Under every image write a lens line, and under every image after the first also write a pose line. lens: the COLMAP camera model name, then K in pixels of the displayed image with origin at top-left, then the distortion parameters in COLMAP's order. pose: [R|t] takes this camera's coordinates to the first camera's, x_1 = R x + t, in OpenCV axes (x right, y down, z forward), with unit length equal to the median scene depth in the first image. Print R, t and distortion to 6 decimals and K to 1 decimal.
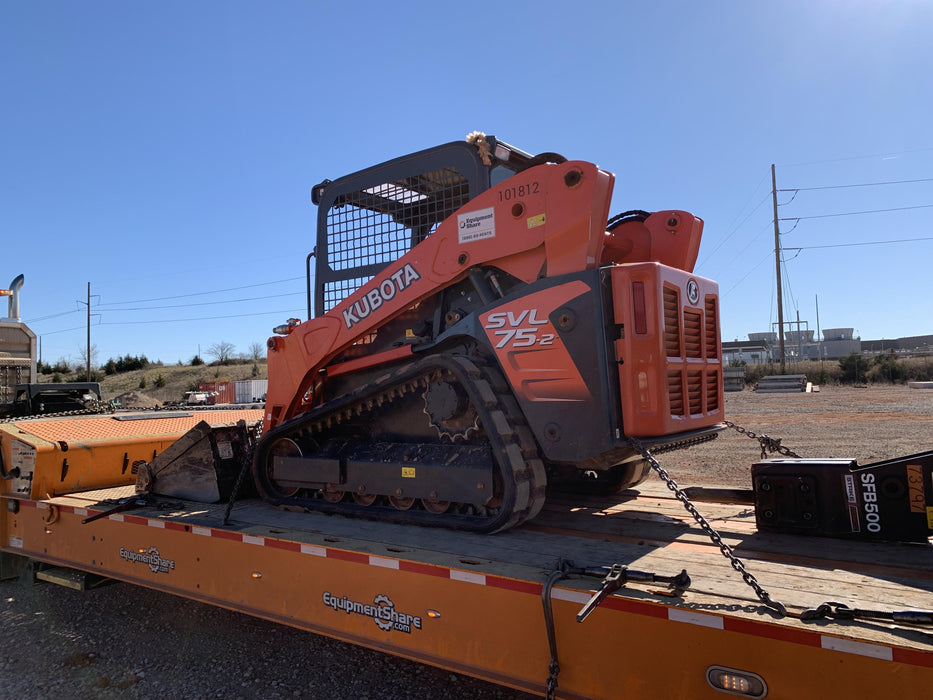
lens RADIAL K [[718.6, 0, 466.5], [0, 718.6, 350.0], [0, 0, 1]] dist [0.114193, -0.282930]
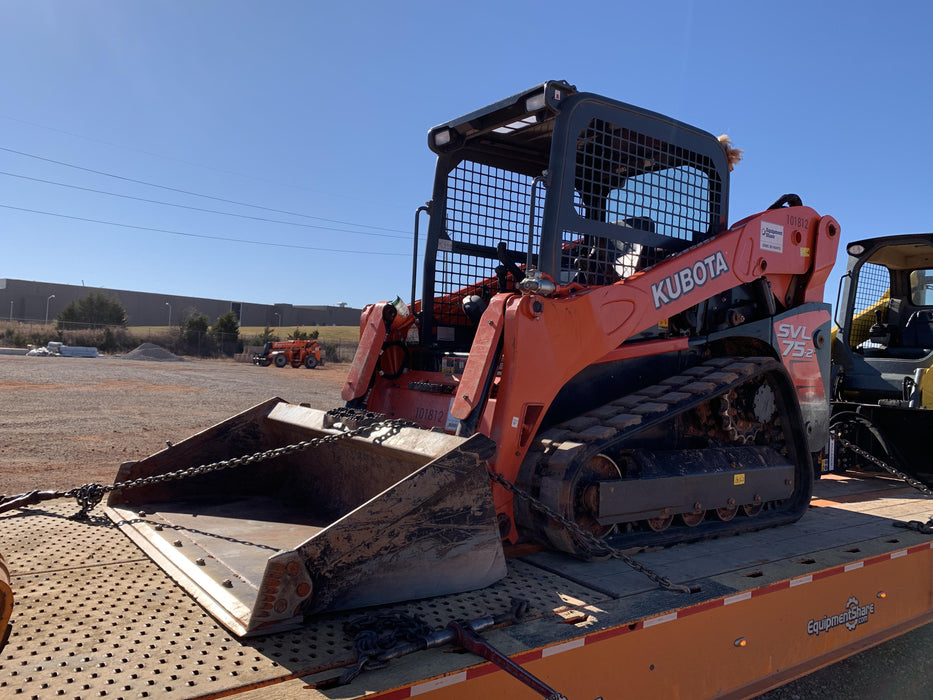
lens RADIAL K [[709.3, 0, 456.5], [0, 709.3, 346.3], [0, 0, 1]] dist [0.118122, -0.353432]
pose [[0.286375, 0.060656, 0.956196, -1.061552], [-0.100980, 0.994347, -0.032833, 0.064271], [-0.952781, -0.087154, 0.290881, 1.070648]]
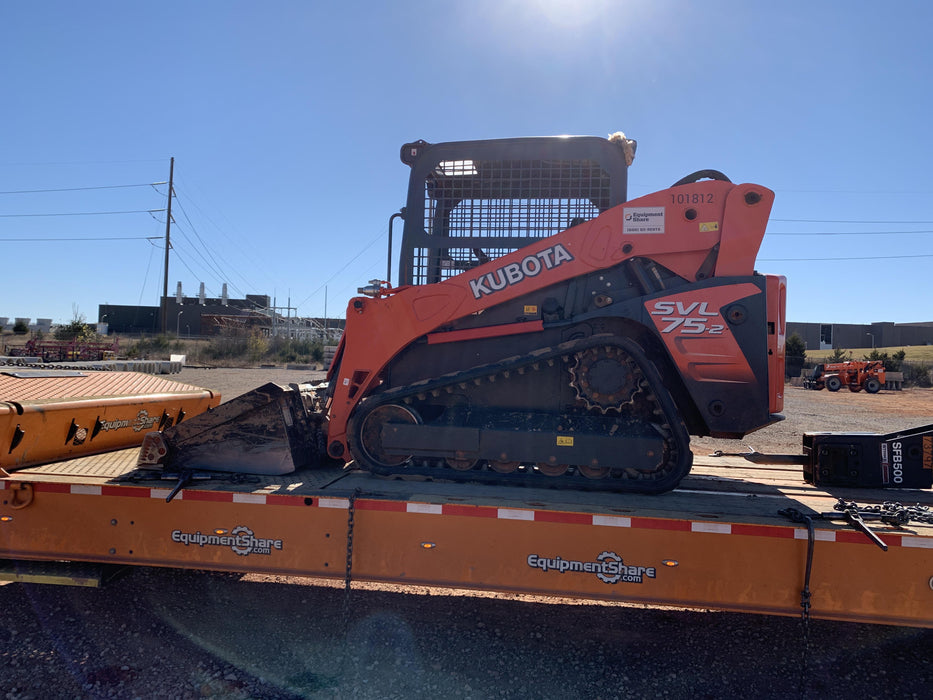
lens RADIAL K [[718.6, 0, 466.5], [0, 718.6, 350.0], [0, 0, 1]] dist [0.114193, -0.282930]
pose [[0.873808, 0.066265, 0.481734, -0.715853], [-0.080539, 0.996711, 0.008986, 0.036446], [-0.479554, -0.046651, 0.876271, 0.136960]]
